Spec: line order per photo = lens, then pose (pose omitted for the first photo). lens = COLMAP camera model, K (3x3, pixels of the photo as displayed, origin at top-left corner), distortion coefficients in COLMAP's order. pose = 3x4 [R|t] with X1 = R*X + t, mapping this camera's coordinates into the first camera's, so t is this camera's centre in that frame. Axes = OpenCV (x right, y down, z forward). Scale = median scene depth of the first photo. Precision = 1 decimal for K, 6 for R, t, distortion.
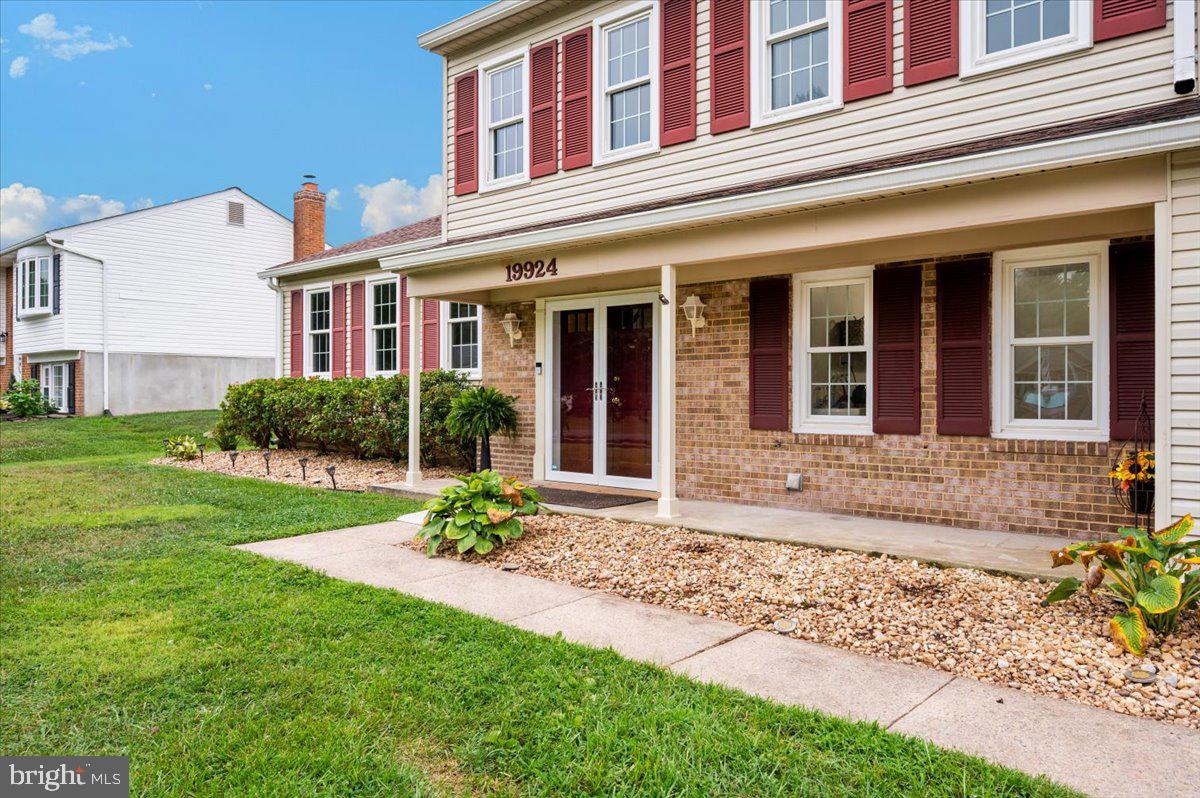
lens RADIAL K [[832.6, 0, 603.9], [0, 832.6, 395.5], [0, 0, 1]] dist [0.000593, -0.002960]
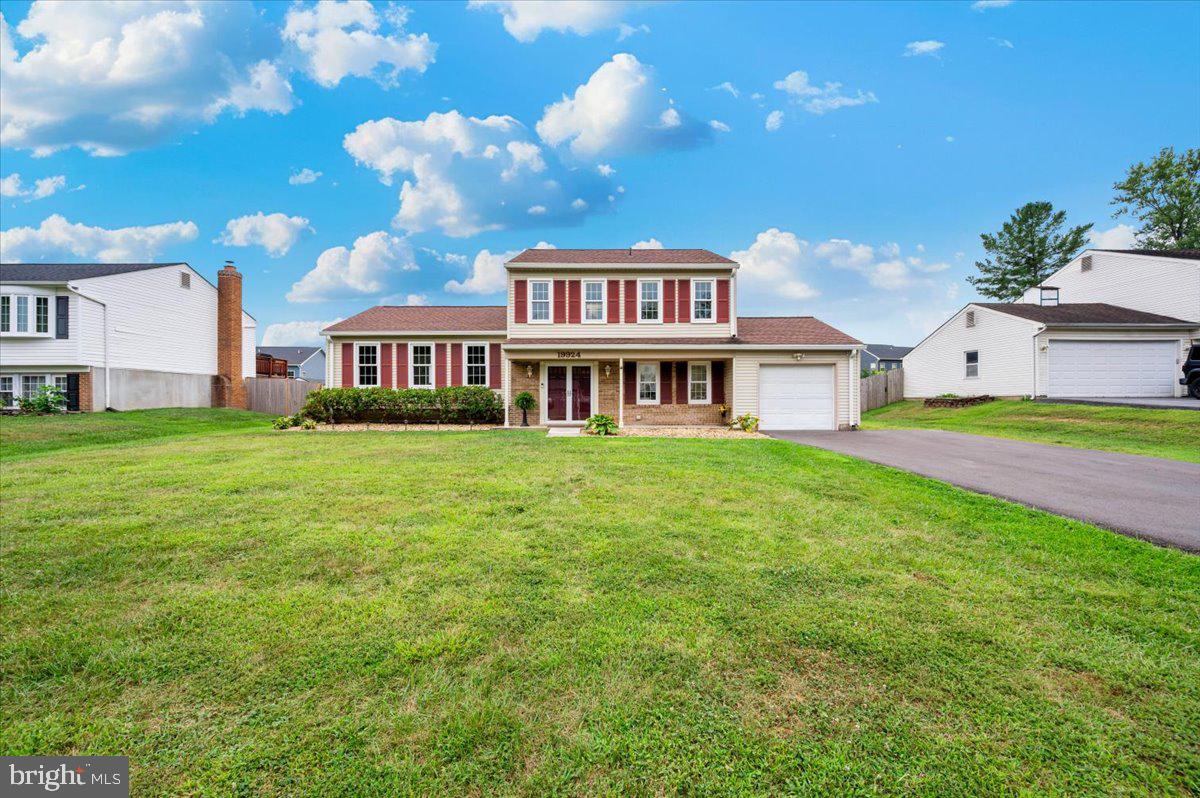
lens RADIAL K [[473.6, 0, 600.7], [0, 473.6, 403.7], [0, 0, 1]] dist [0.000614, -0.000085]
pose [[0.751312, -0.004848, 0.659929, -1.128774], [0.005427, 0.999985, 0.001167, 0.032712], [-0.659925, 0.002704, 0.751327, -0.412745]]
